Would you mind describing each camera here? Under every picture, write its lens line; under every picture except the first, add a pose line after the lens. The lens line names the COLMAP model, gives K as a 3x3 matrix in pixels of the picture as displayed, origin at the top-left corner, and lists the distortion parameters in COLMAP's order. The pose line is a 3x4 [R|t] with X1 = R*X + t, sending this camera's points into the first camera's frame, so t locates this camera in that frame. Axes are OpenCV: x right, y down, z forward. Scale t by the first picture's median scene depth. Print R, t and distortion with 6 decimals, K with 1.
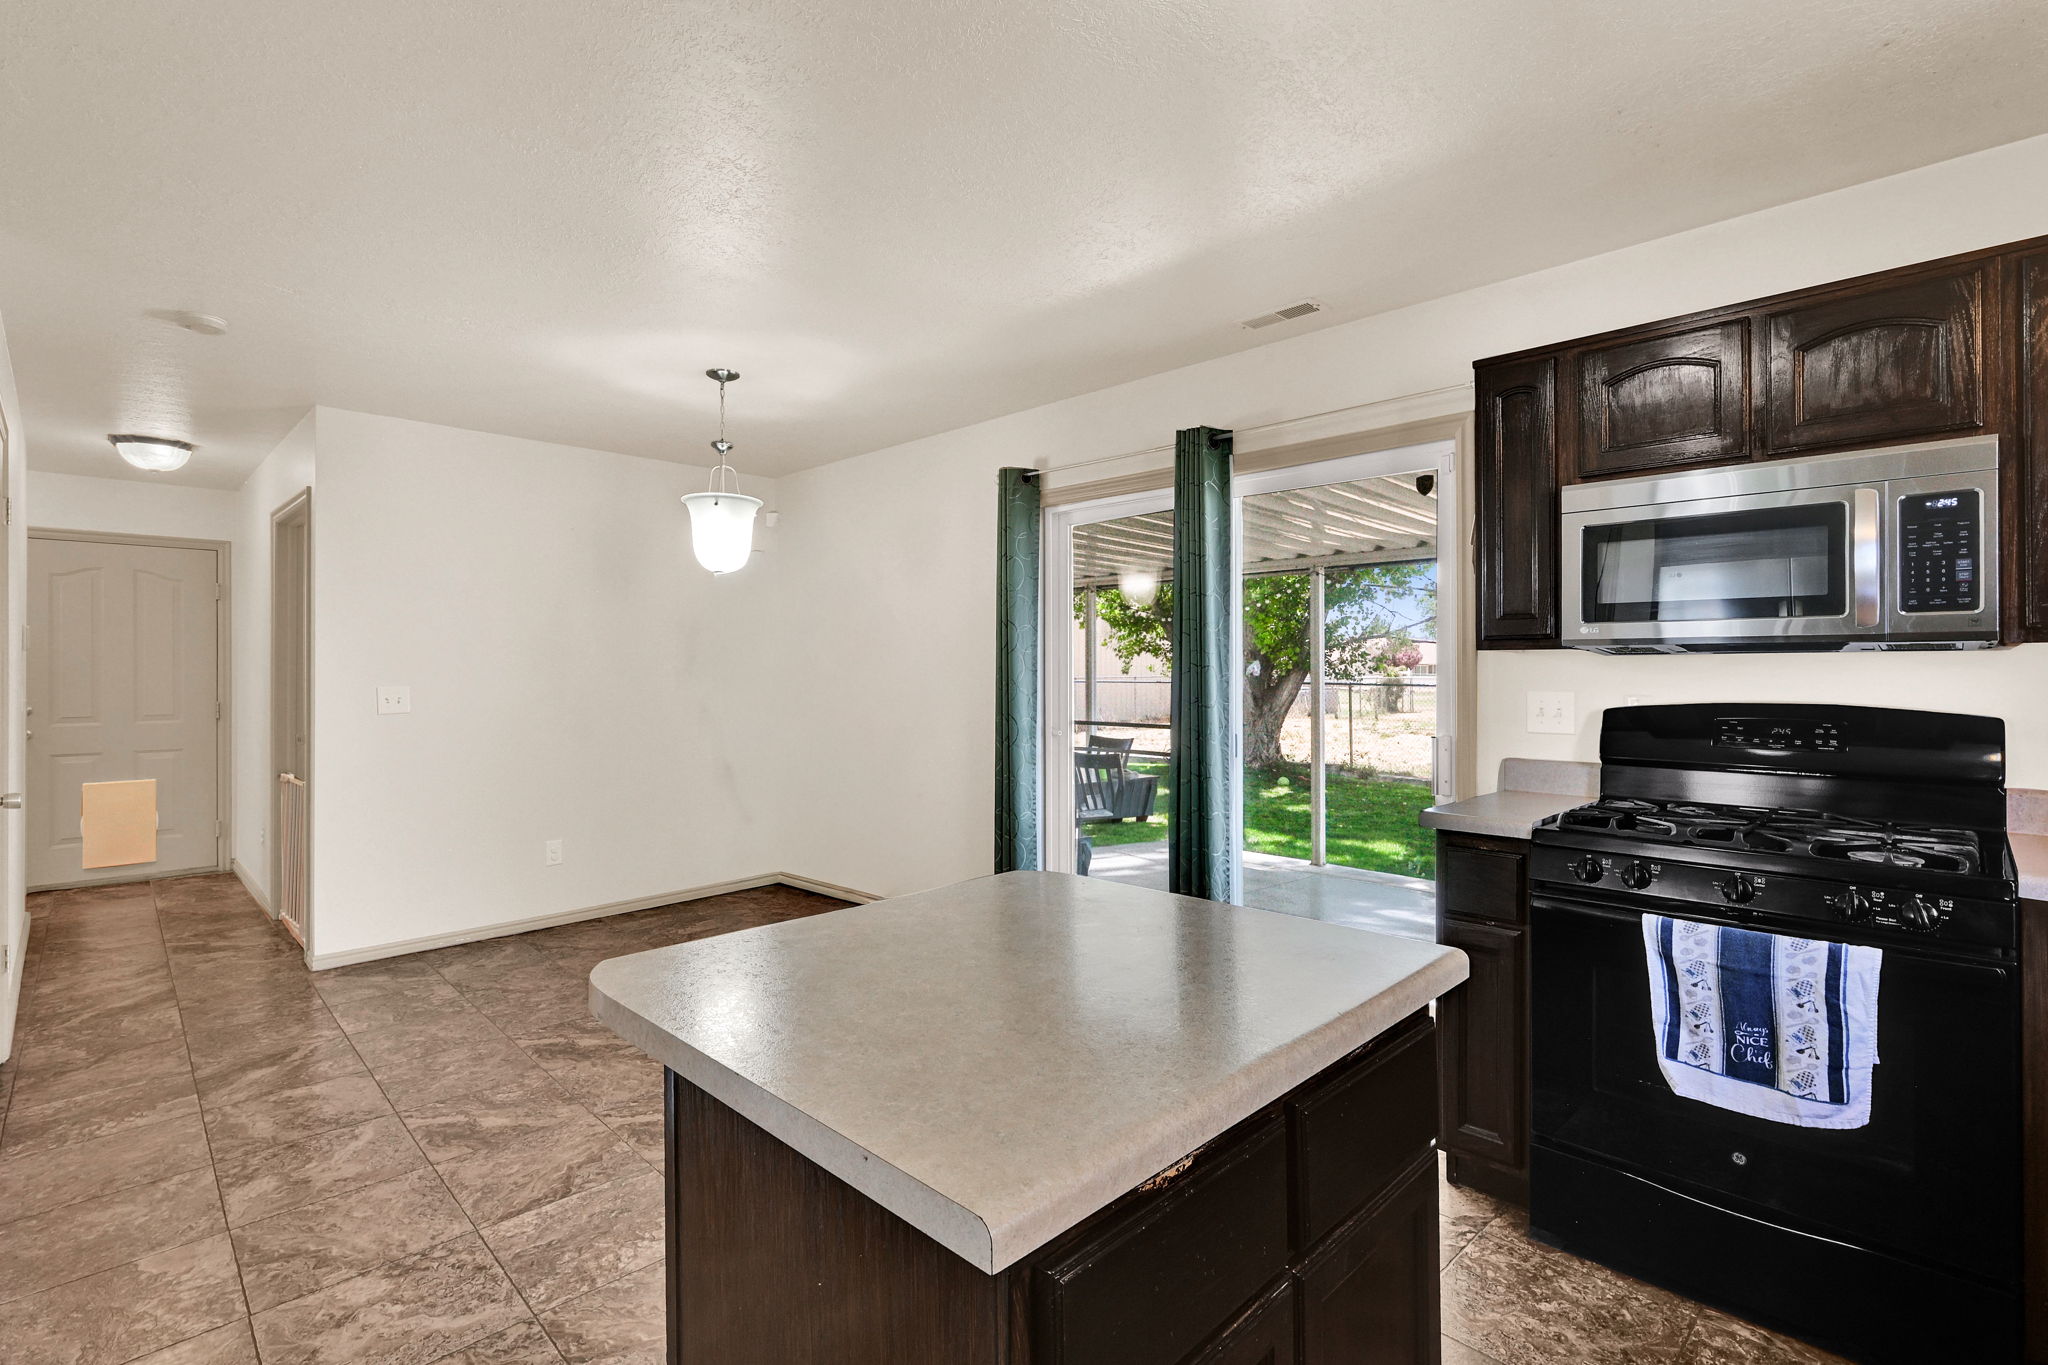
lens RADIAL K [[927.1, 0, 1024.0], [0, 927.1, 682.5], [0, 0, 1]] dist [0.000112, -0.000484]
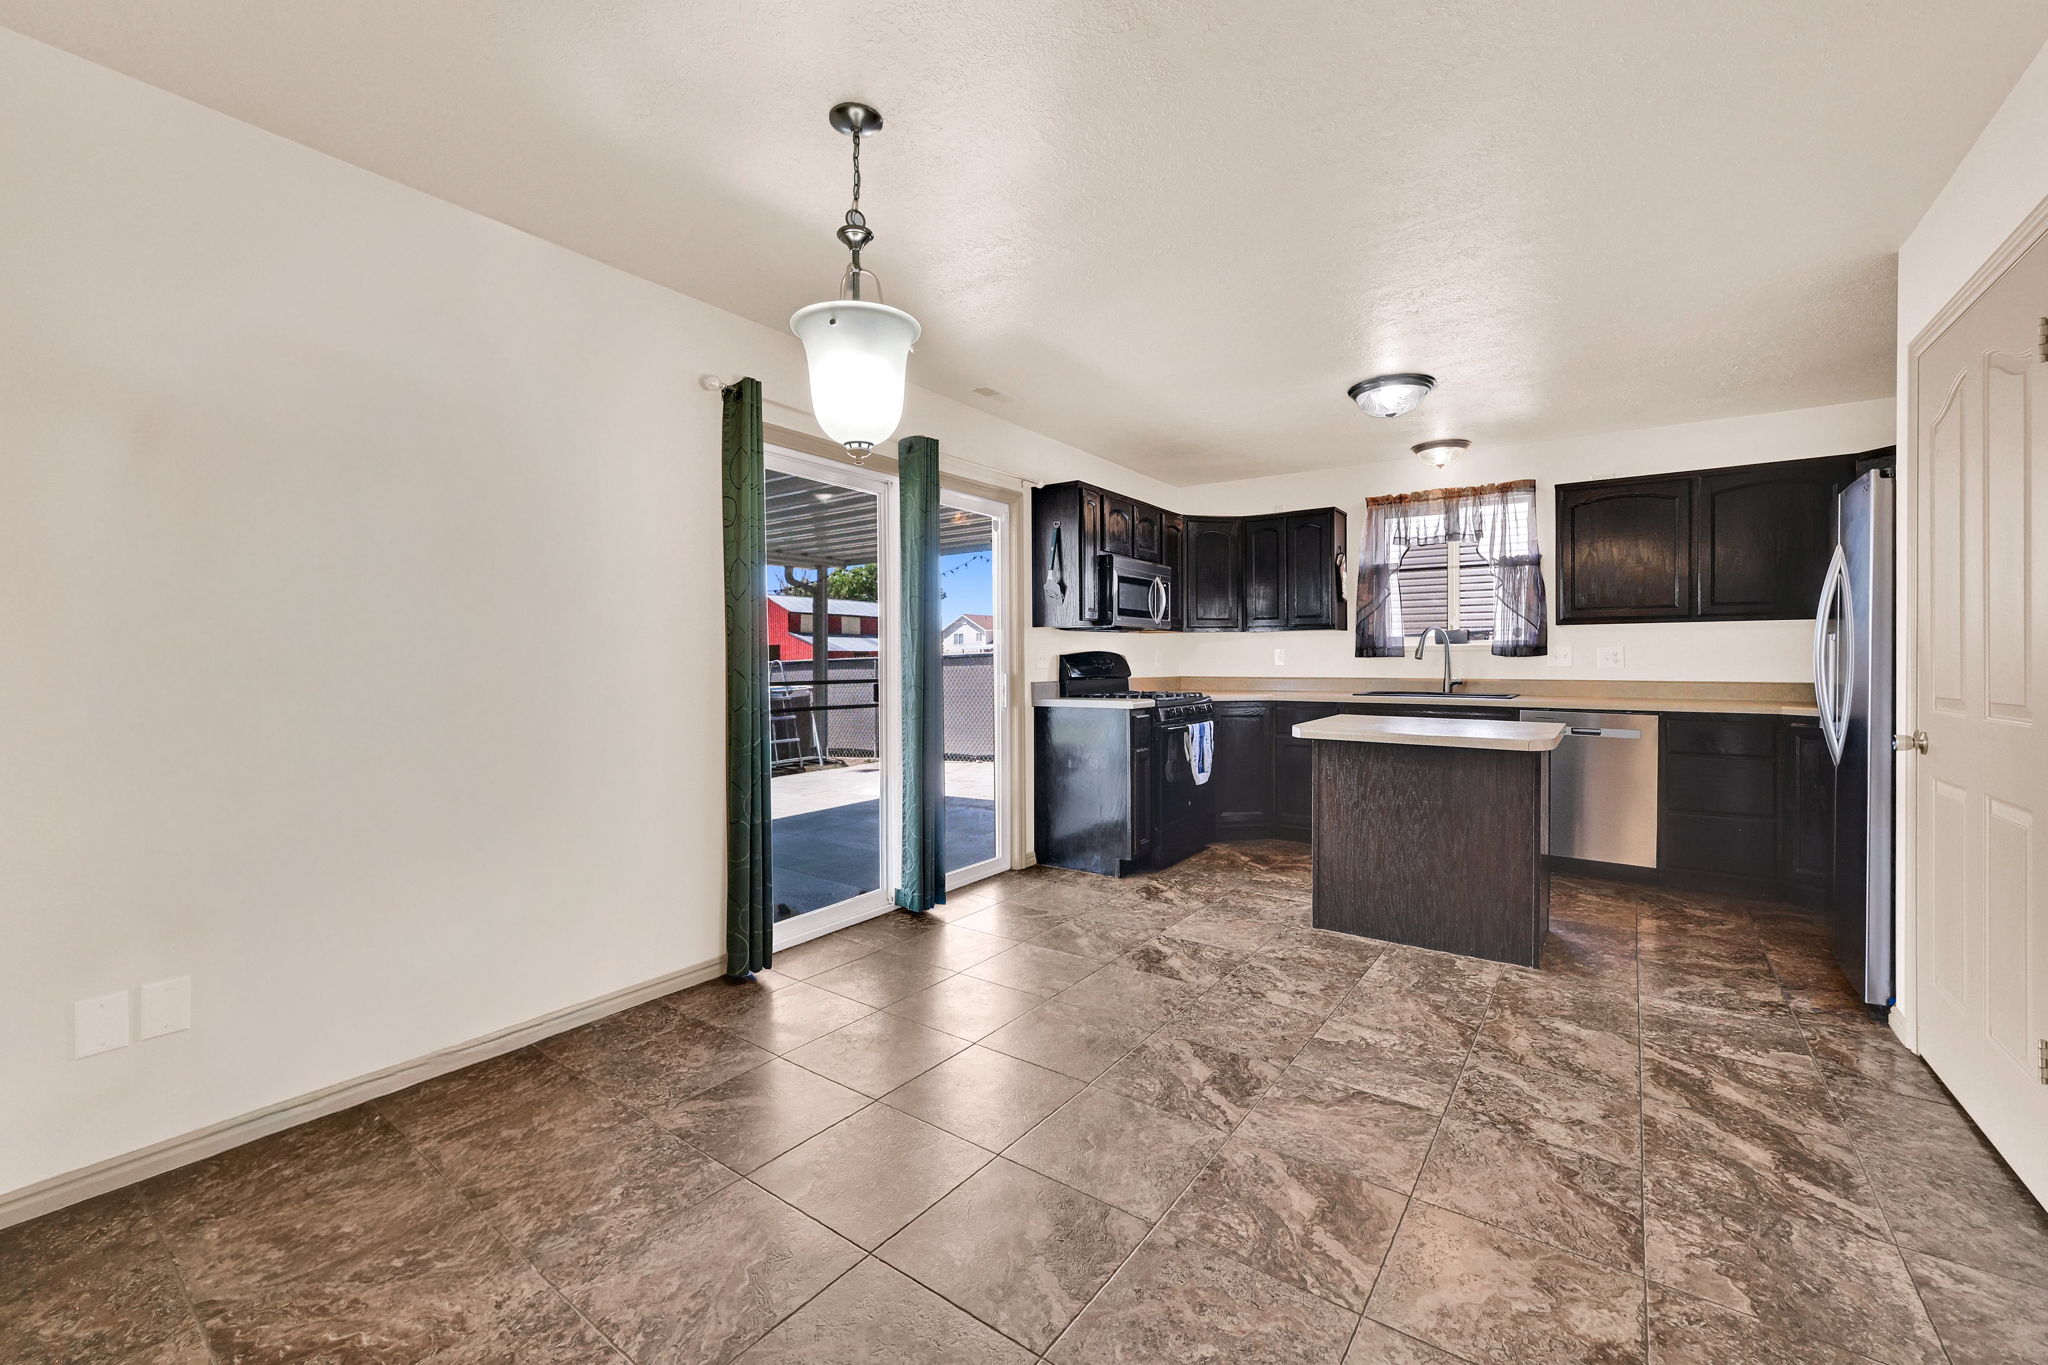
lens RADIAL K [[817.3, 0, 1025.4], [0, 817.3, 662.0], [0, 0, 1]] dist [0.000456, 0.000105]
pose [[-0.146561, -0.005883, 0.989184, -1.584384], [0.010459, 0.999917, 0.007496, 0.039208], [-0.989146, 0.011445, -0.146488, 1.745330]]
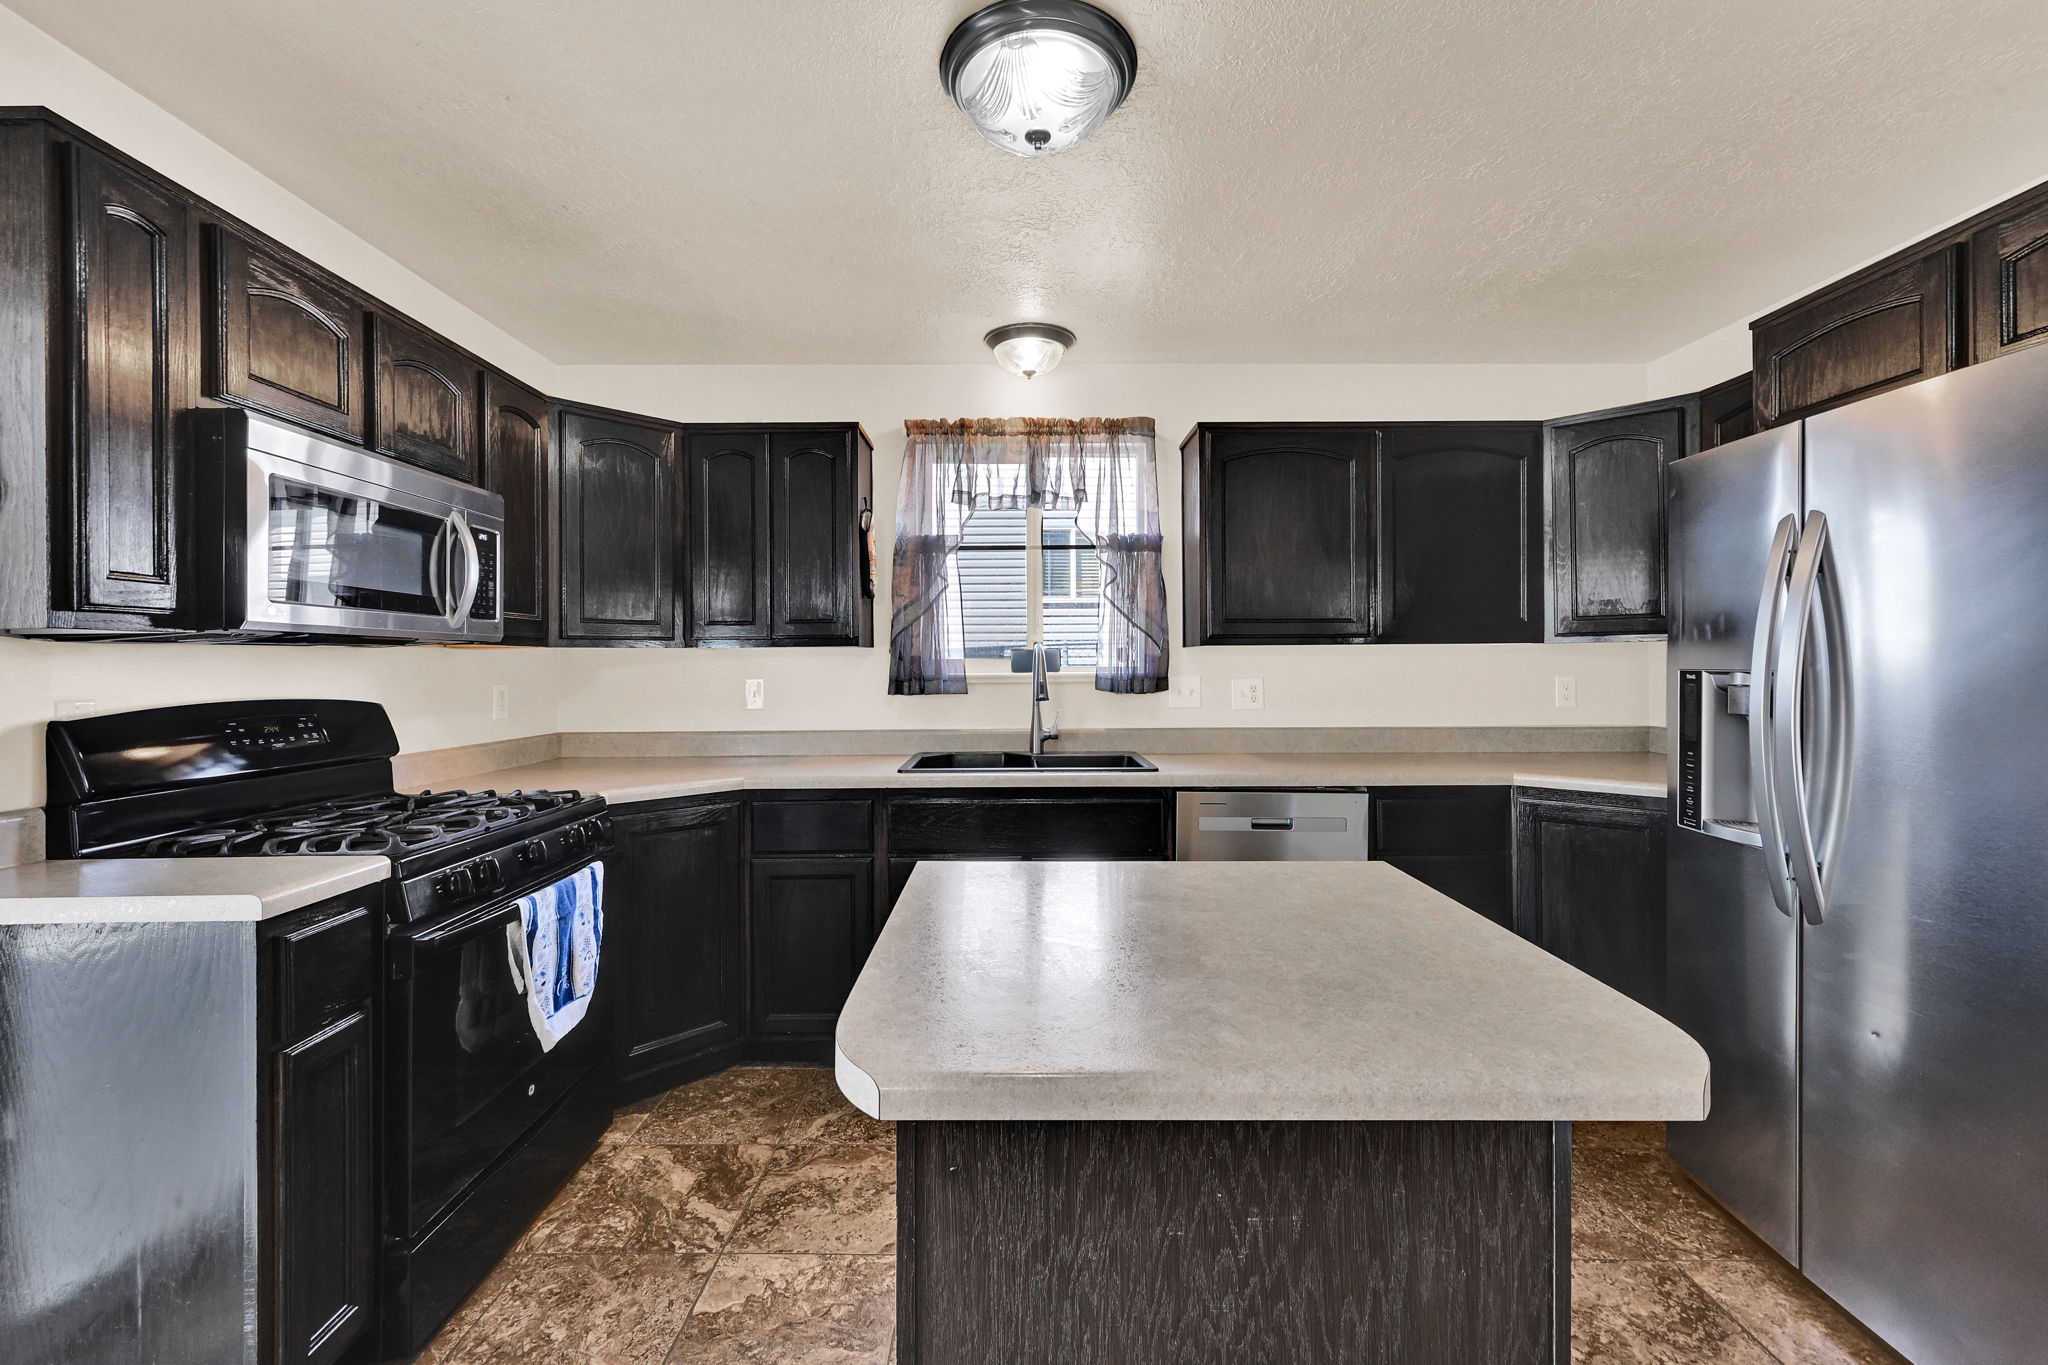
lens RADIAL K [[817.3, 0, 1025.4], [0, 817.3, 662.0], [0, 0, 1]] dist [0.000456, 0.000105]
pose [[-0.702142, 0.004754, 0.712021, -0.349077], [0.010367, 0.999940, 0.003547, -0.010786], [-0.711962, 0.009872, -0.702149, 1.171720]]
